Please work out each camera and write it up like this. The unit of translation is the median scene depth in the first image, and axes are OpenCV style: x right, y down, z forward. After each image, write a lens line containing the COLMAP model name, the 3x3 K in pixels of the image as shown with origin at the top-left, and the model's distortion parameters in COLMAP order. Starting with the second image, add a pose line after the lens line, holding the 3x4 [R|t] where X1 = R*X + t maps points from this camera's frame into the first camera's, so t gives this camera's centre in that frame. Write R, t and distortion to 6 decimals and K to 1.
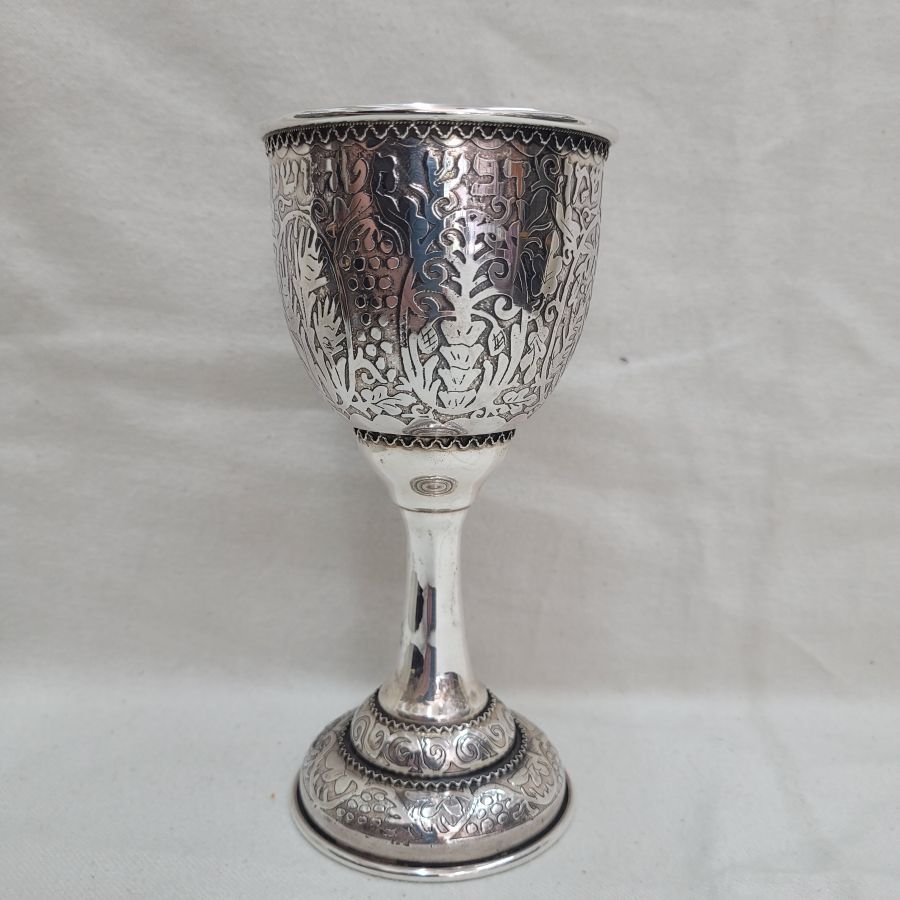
lens RADIAL K [[980.8, 0, 450.0], [0, 980.8, 450.0], [0, 0, 1]] dist [-0.013929, 0.011375]
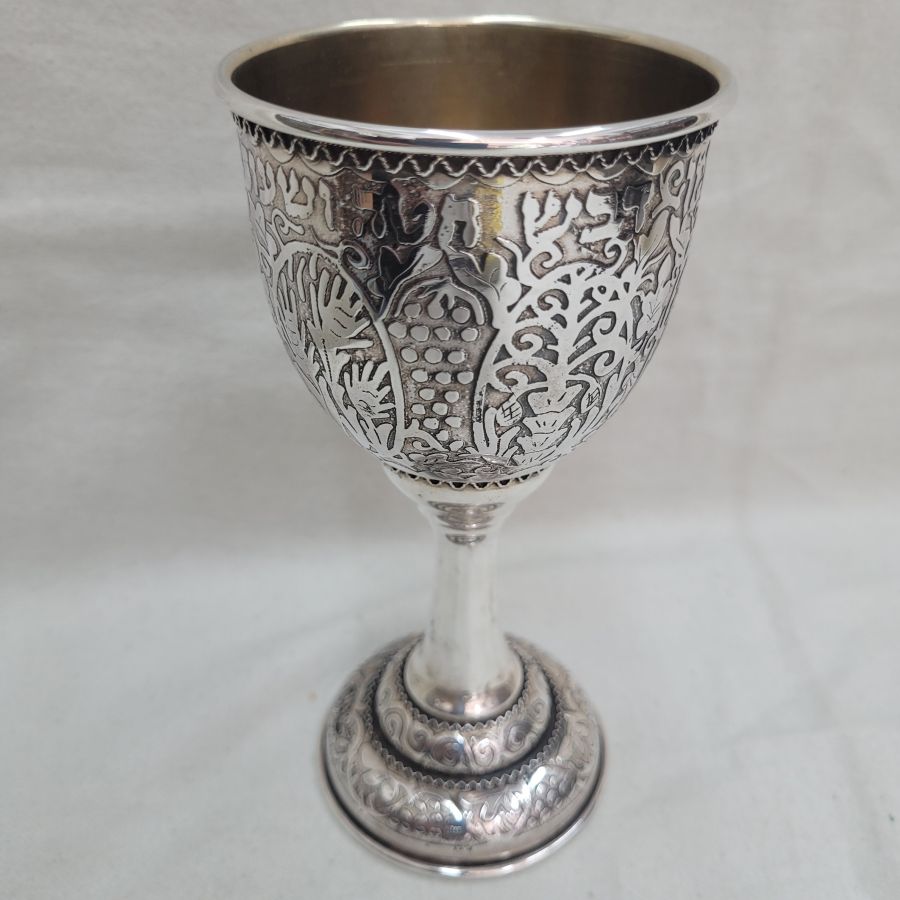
lens RADIAL K [[1029.6, 0, 452.2], [0, 1029.6, 503.9], [0, 0, 1]] dist [-0.065125, 0.031319]
pose [[0.980179, -0.122422, 0.155763, -0.195637], [0.040840, 0.894198, 0.445804, -0.399954], [-0.193860, -0.430607, 0.881474, 0.261642]]
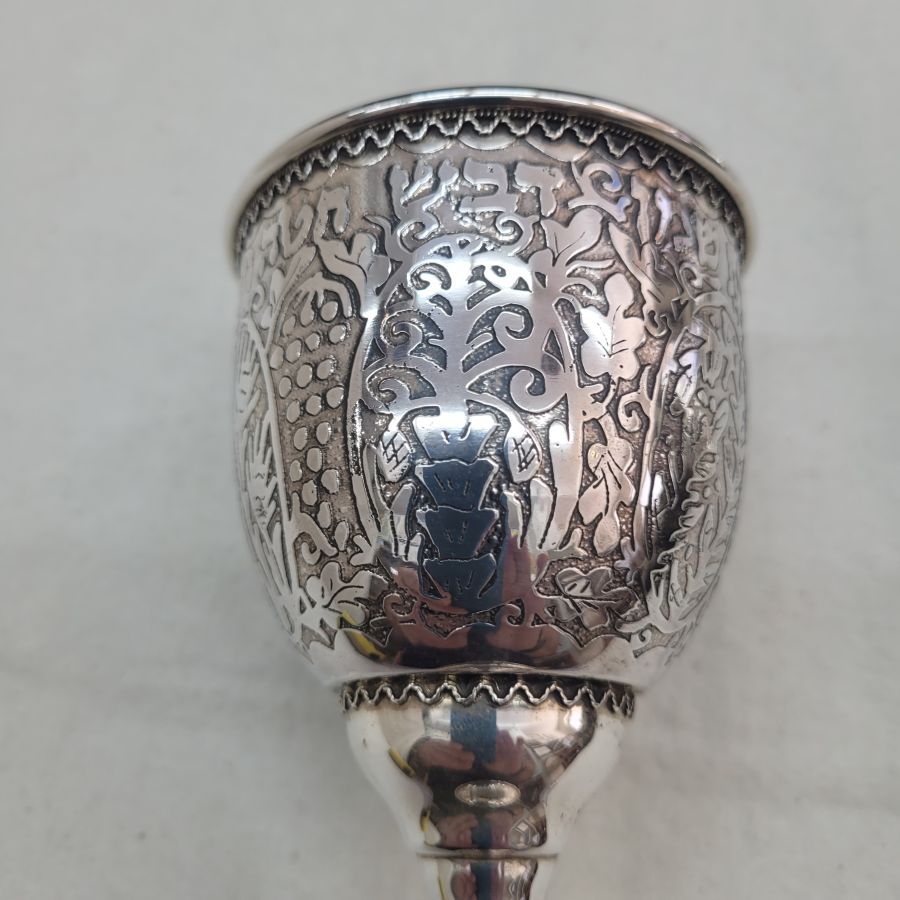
lens RADIAL K [[980.8, 0, 450.0], [0, 980.8, 450.0], [0, 0, 1]] dist [-0.013929, 0.011375]
pose [[0.952606, -0.104791, -0.285589, 0.161459], [-0.060927, 0.854053, -0.516605, 0.164613], [0.298044, 0.509521, 0.807192, 0.548799]]
